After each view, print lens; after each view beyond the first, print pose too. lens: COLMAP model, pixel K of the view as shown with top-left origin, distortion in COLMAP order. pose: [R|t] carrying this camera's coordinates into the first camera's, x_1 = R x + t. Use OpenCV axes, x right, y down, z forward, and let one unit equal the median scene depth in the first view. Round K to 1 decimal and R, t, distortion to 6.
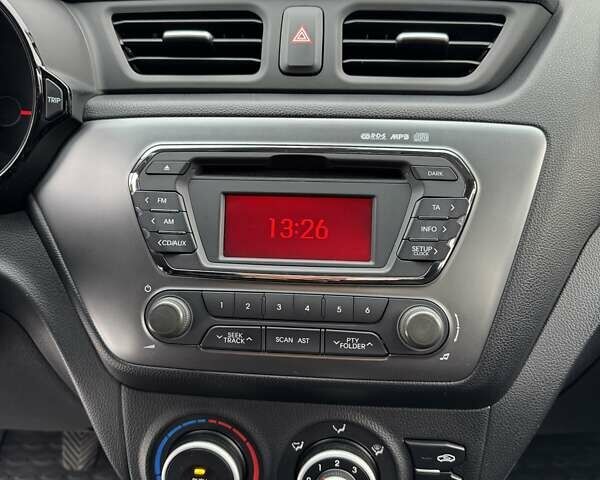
lens RADIAL K [[583.0, 0, 300.7], [0, 583.0, 246.4], [0, 0, 1]] dist [0.130106, -0.253513]
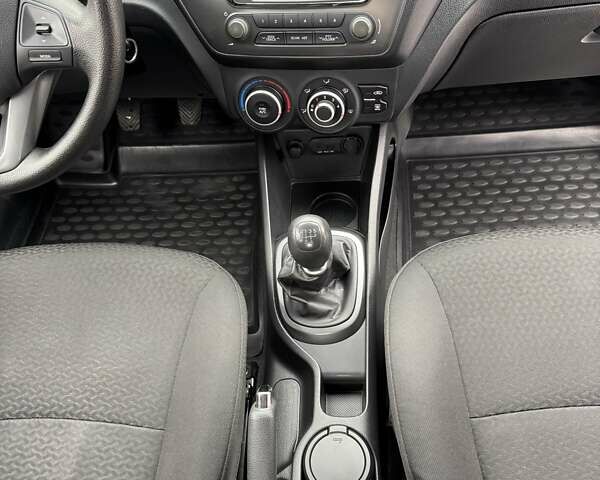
lens RADIAL K [[583.0, 0, 300.7], [0, 583.0, 246.4], [0, 0, 1]] dist [0.130106, -0.253513]
pose [[0.992472, -0.011462, -0.121932, 0.226864], [0.071604, 0.862023, 0.501786, -0.237092], [0.099356, -0.506739, 0.856355, -1.088789]]
